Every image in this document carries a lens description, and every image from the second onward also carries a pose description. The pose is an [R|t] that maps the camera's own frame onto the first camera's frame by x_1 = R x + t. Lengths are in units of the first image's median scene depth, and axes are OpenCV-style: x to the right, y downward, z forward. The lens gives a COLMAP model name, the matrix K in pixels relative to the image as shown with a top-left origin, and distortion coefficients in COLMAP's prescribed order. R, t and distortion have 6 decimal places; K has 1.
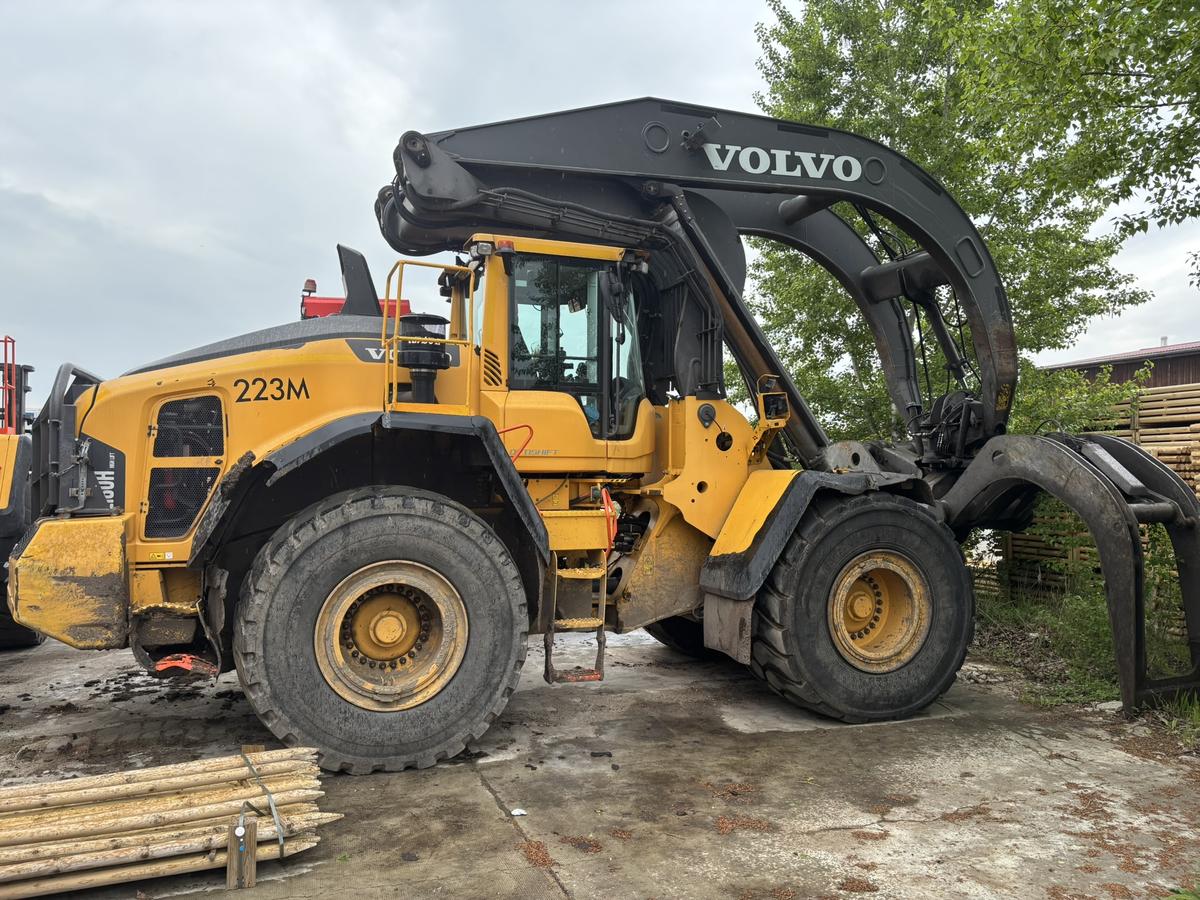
lens RADIAL K [[905.4, 0, 604.1], [0, 905.4, 448.5], [0, 0, 1]] dist [0.027989, -0.006995]
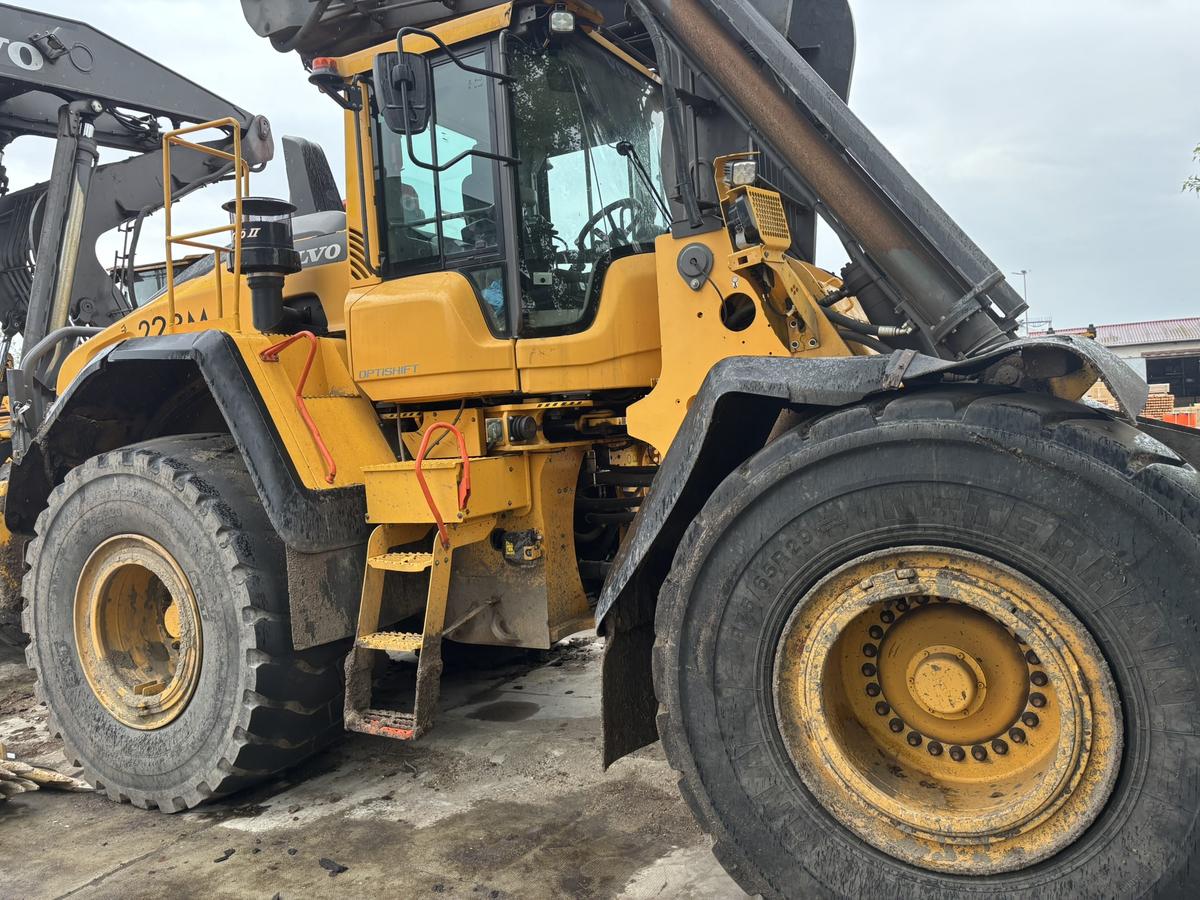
lens RADIAL K [[905.4, 0, 599.0], [0, 905.4, 447.2], [0, 0, 1]] dist [0.027989, -0.006995]
pose [[0.660371, -0.026808, -0.750461, 0.568361], [0.084615, 0.995655, 0.038890, 0.050700], [0.746157, -0.089182, 0.659770, 0.746979]]
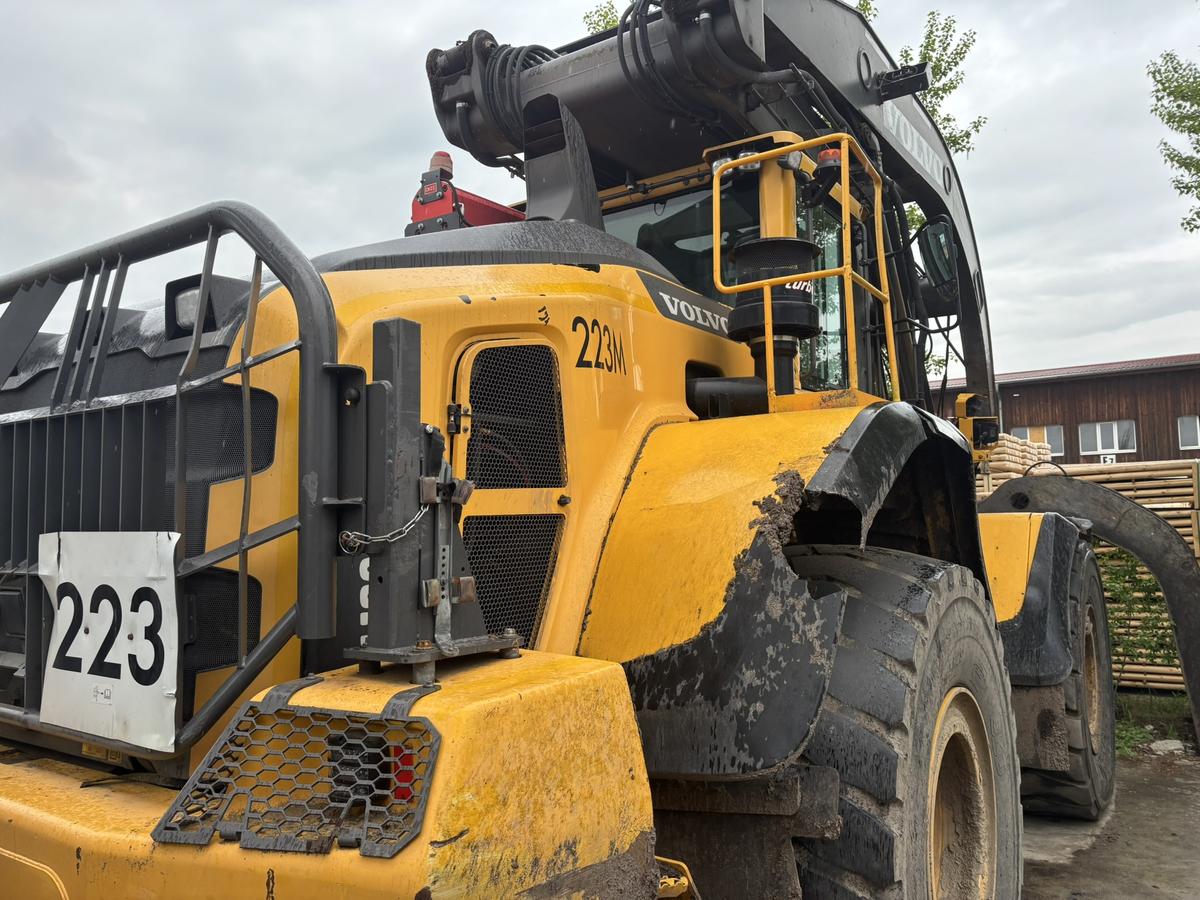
lens RADIAL K [[905.4, 0, 601.1], [0, 905.4, 448.9], [0, 0, 1]] dist [0.027989, -0.006995]
pose [[0.805340, 0.031503, 0.591976, -0.654079], [0.004897, 0.998199, -0.059781, 0.015201], [-0.592793, 0.051043, 0.803736, 0.641272]]
